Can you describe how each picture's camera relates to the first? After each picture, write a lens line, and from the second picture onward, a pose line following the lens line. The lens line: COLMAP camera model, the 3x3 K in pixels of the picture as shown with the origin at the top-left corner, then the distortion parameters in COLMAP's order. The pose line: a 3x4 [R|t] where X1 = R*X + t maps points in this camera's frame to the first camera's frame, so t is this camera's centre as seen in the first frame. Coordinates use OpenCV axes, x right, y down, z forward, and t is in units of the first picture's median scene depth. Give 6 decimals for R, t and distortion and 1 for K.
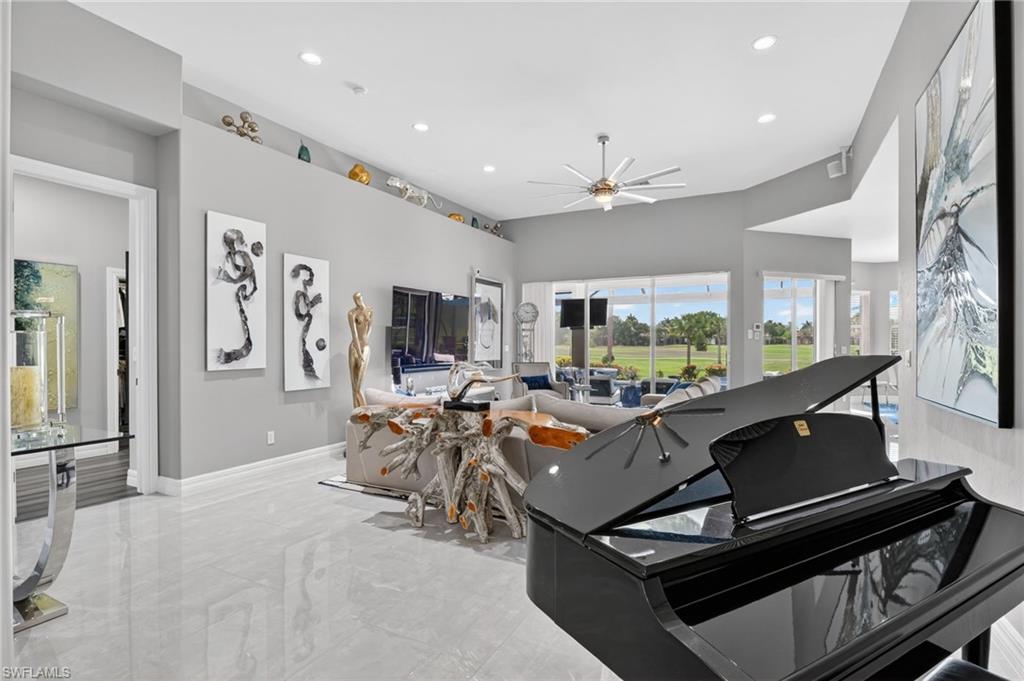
lens RADIAL K [[493.8, 0, 509.3], [0, 493.8, 344.1], [0, 0, 1]] dist [-0.016774, -0.000669]
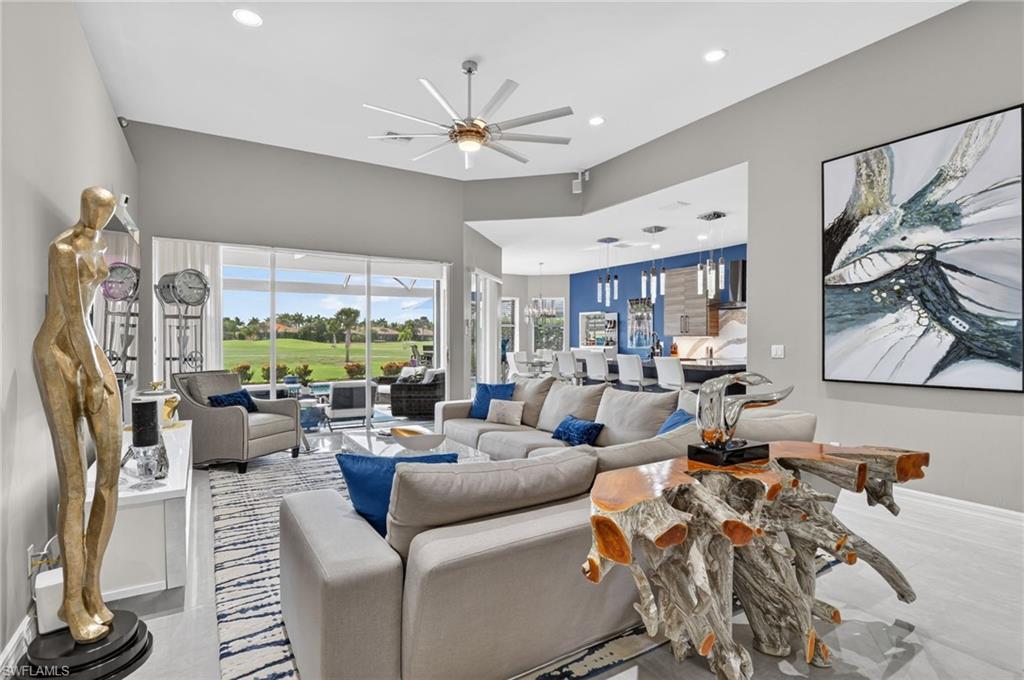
lens RADIAL K [[493.8, 0, 515.5], [0, 493.8, 346.2], [0, 0, 1]] dist [-0.016774, -0.000669]
pose [[0.518810, -0.012968, 0.854791, -0.448922], [0.001492, 0.999897, 0.014263, -0.002838], [-0.854888, -0.006124, 0.518776, 0.596926]]
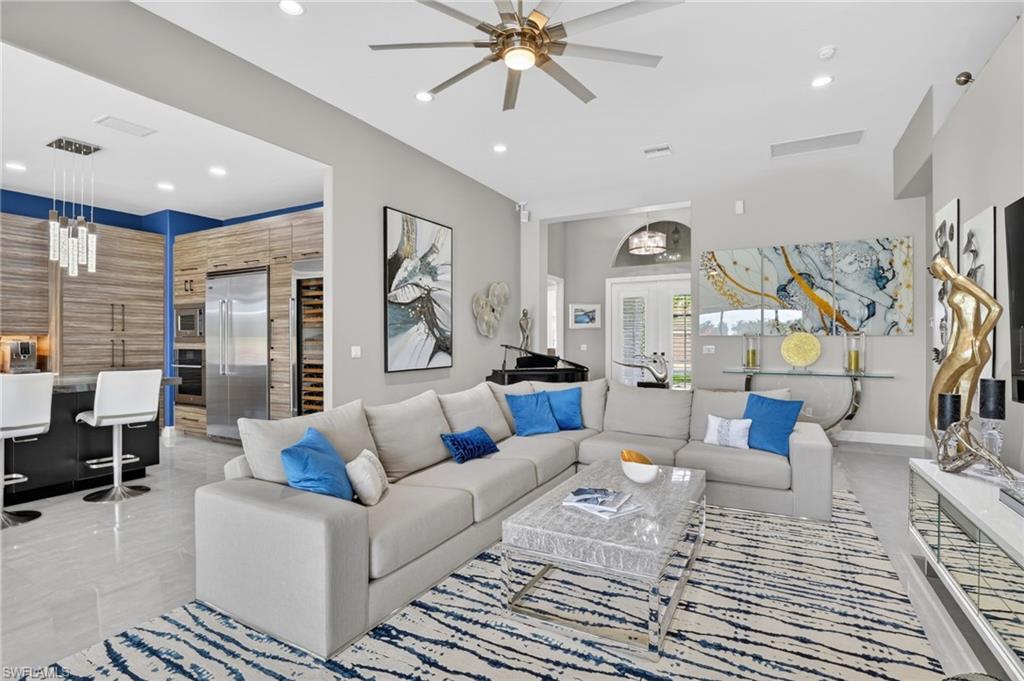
lens RADIAL K [[493.8, 0, 506.2], [0, 493.8, 340.8], [0, 0, 1]] dist [-0.016774, -0.000669]
pose [[-0.998988, -0.002050, 0.044923, 0.195335], [-0.002032, 0.999998, 0.000460, -0.004142], [-0.044924, 0.000368, -0.998990, 1.636109]]
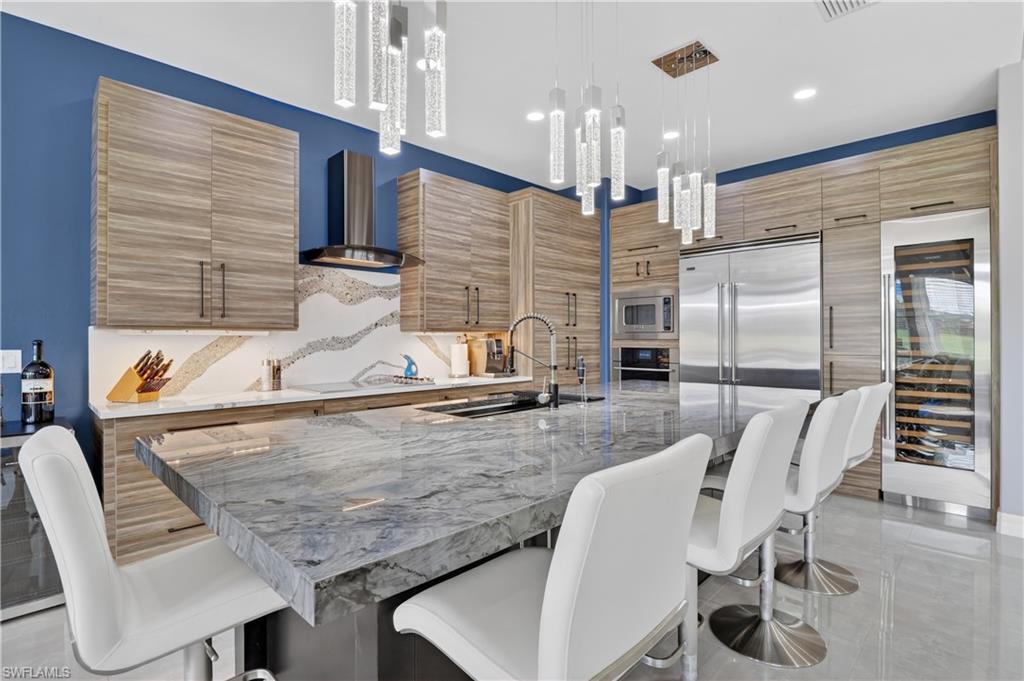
lens RADIAL K [[493.8, 0, 503.6], [0, 493.8, 341.9], [0, 0, 1]] dist [-0.016774, -0.000669]
pose [[-0.948986, 0.002262, 0.315310, 1.002422], [0.004168, 0.999977, 0.005372, 0.000679], [-0.315291, 0.006412, -0.948973, 1.471630]]
